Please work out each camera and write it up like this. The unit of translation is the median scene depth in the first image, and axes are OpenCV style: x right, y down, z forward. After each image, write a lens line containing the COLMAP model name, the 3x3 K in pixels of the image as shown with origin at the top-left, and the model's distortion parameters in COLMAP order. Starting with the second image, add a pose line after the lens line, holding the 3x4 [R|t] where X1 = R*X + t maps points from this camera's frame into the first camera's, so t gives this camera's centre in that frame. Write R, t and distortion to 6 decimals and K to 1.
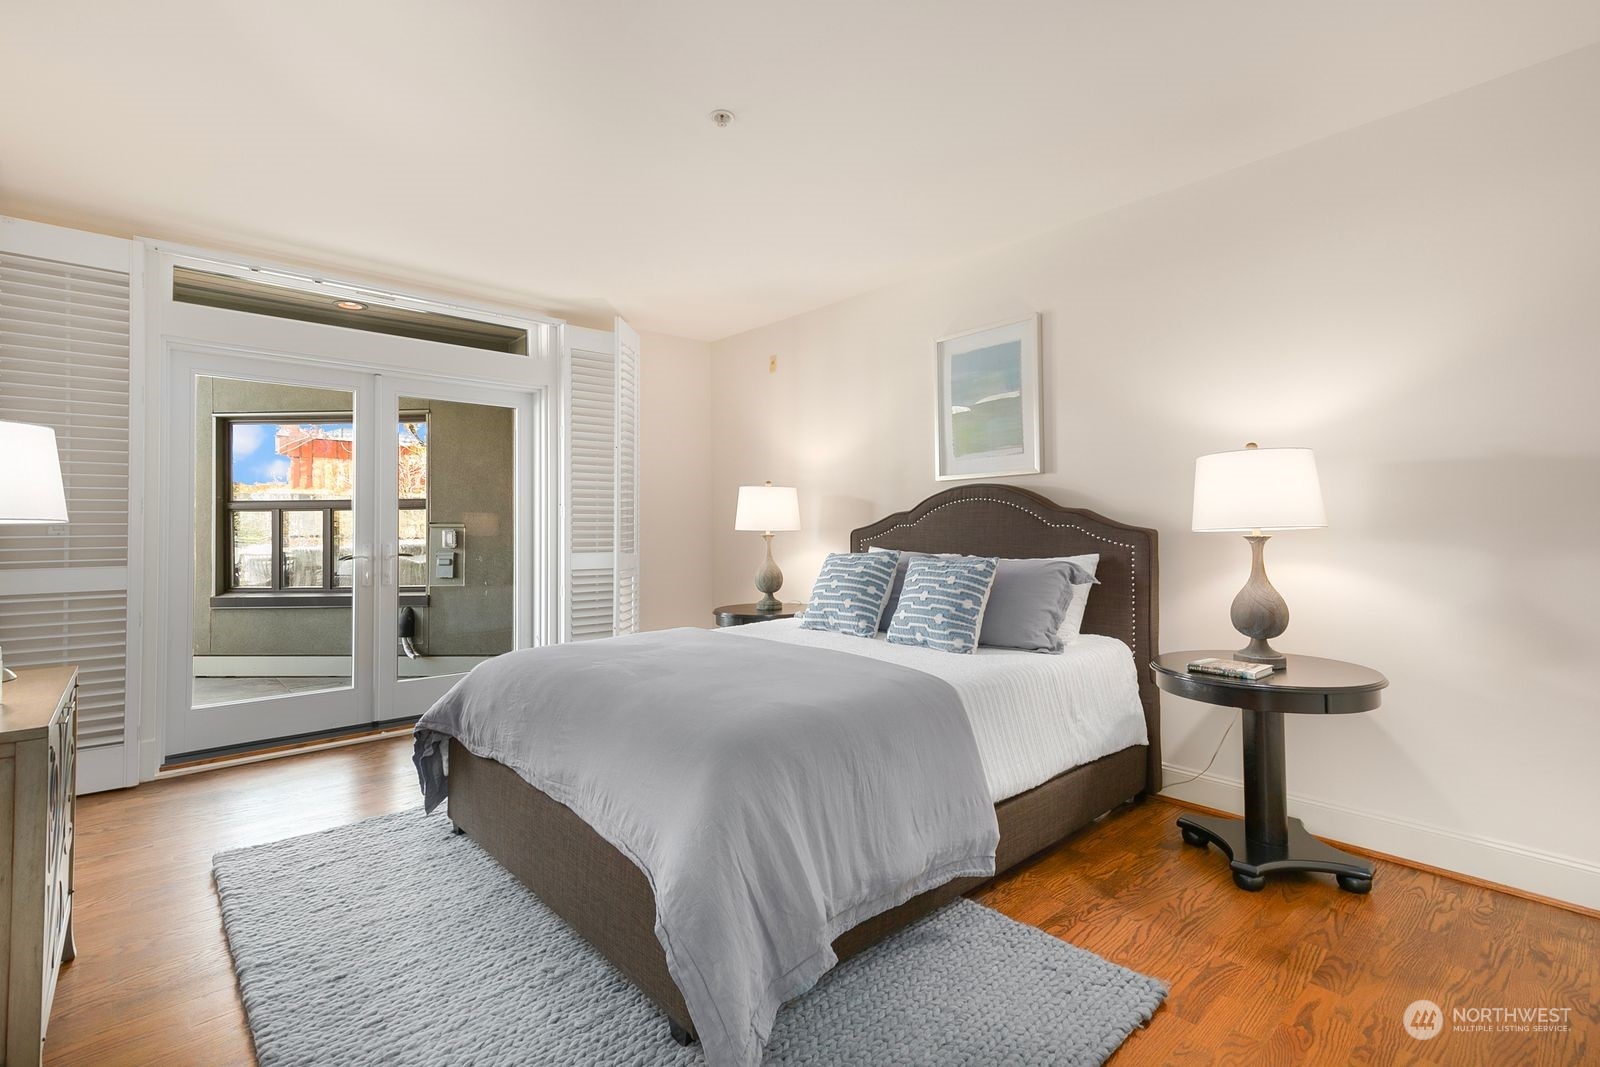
lens RADIAL K [[743.1, 0, 807.4], [0, 743.1, 538.4], [0, 0, 1]] dist [0.005249, -0.002192]
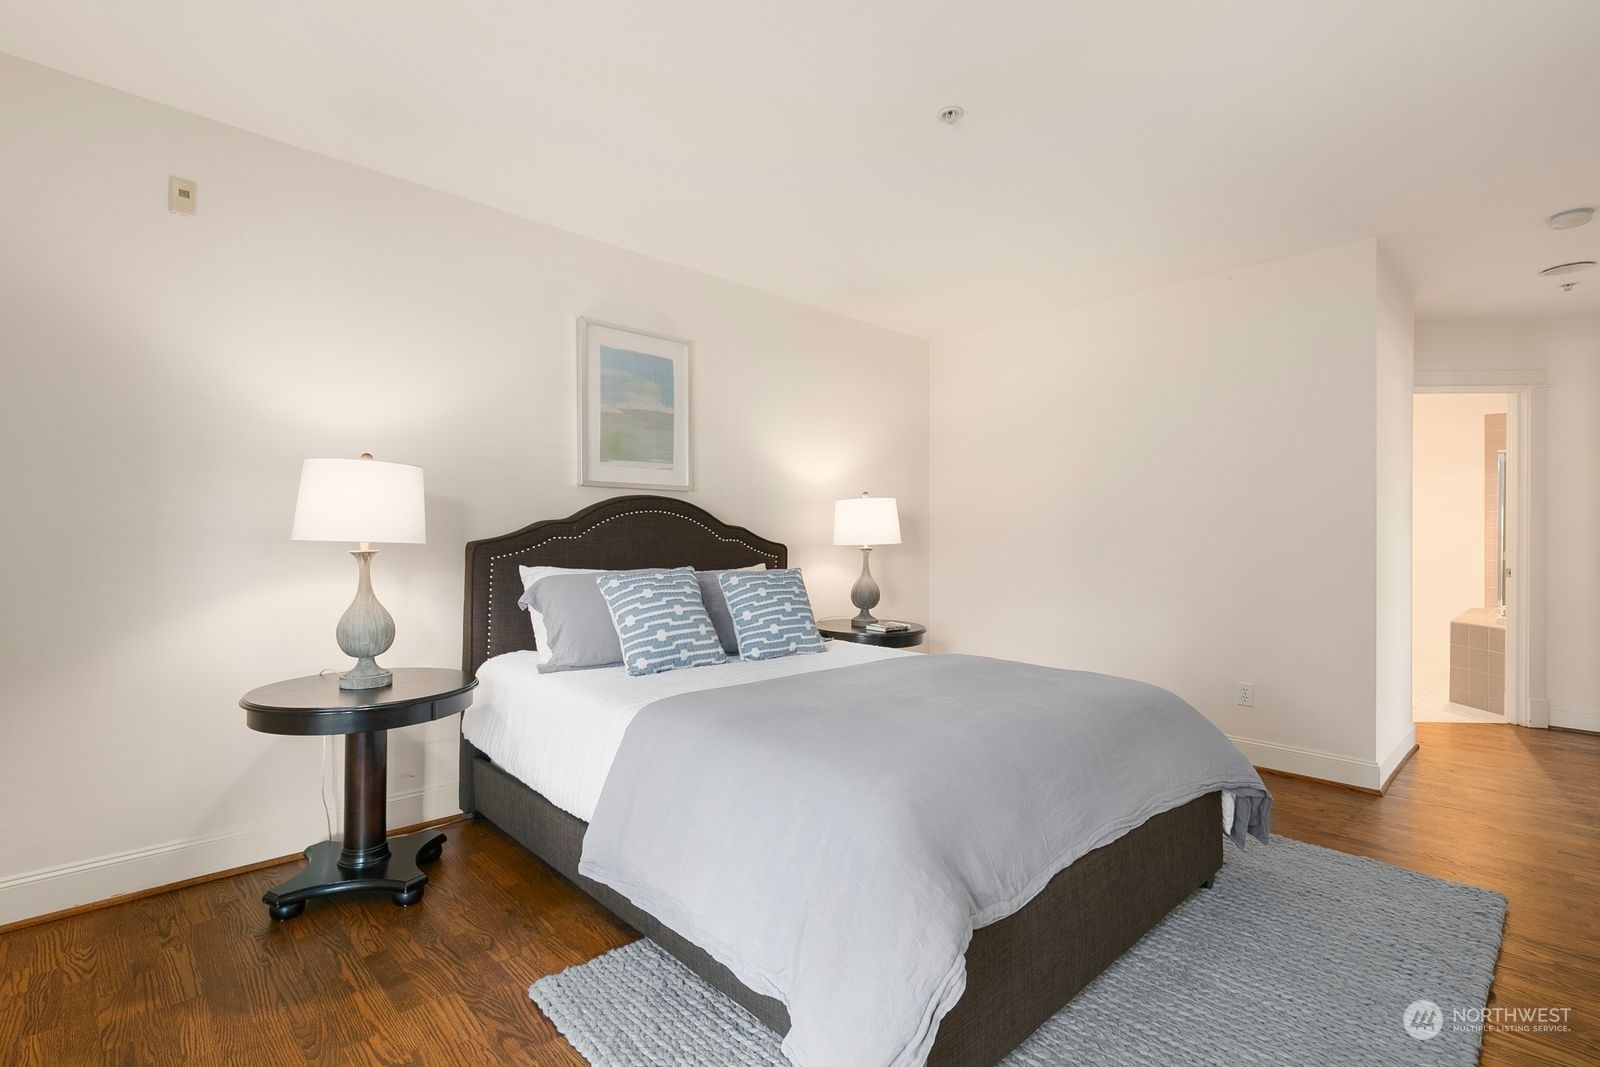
lens RADIAL K [[743.1, 0, 806.8], [0, 743.1, 526.7], [0, 0, 1]] dist [0.005249, -0.002192]
pose [[-0.038519, 0.021694, 0.999022, -0.756194], [0.007638, 0.999742, -0.021415, -0.010619], [-0.999229, 0.006805, -0.038675, 0.860433]]
